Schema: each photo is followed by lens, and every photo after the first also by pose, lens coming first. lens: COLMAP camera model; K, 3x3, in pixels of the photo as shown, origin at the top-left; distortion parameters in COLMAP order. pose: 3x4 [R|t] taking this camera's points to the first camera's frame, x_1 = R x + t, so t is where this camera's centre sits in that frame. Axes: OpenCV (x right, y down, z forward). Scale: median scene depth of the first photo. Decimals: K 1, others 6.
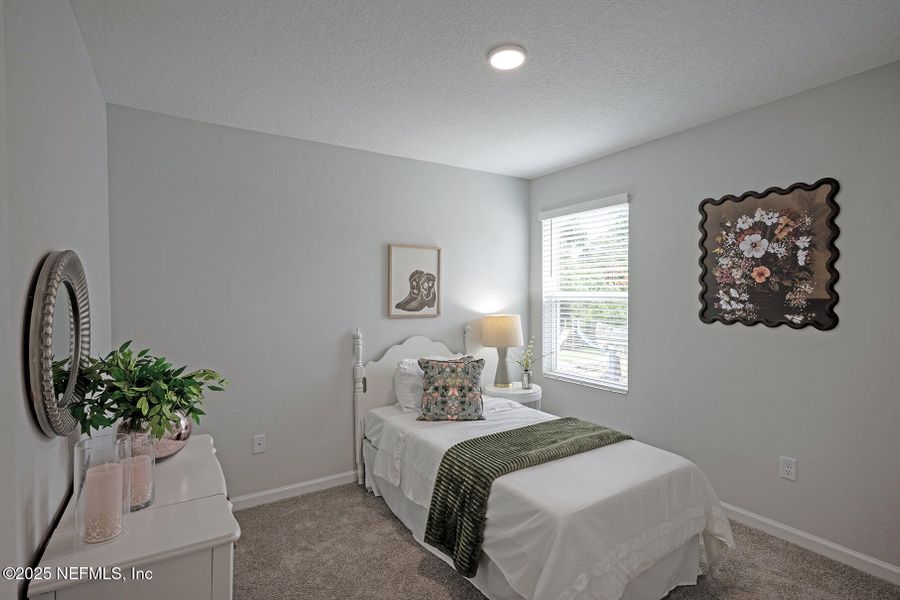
lens RADIAL K [[438.2, 0, 450.3], [0, 438.2, 282.8], [0, 0, 1]] dist [-0.000074, 0.000246]
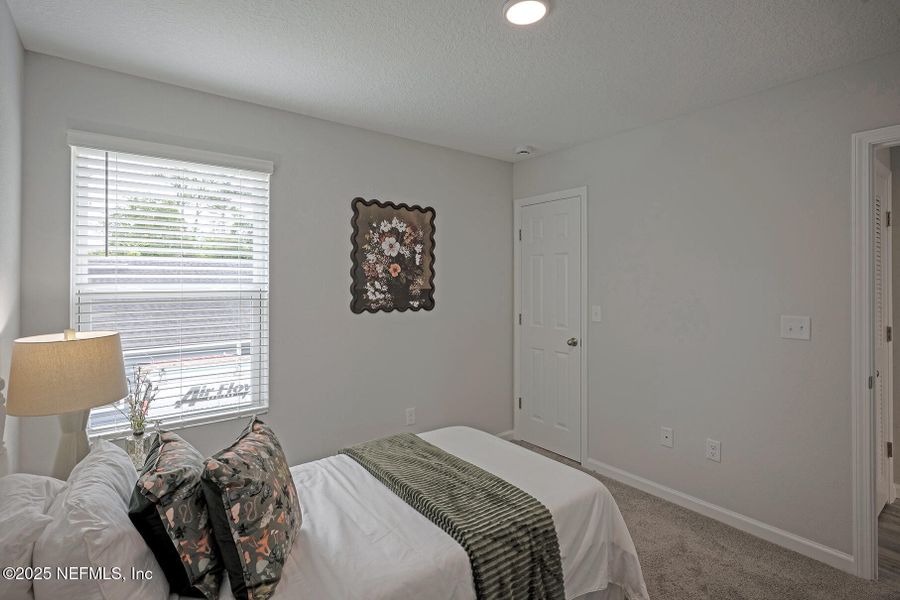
lens RADIAL K [[438.2, 0, 450.3], [0, 438.2, 282.8], [0, 0, 1]] dist [-0.000074, 0.000246]
pose [[-0.083032, -0.003553, 0.996541, -0.553578], [-0.024639, 0.999695, 0.001512, 0.011146], [-0.996242, -0.024428, -0.083094, 0.948806]]
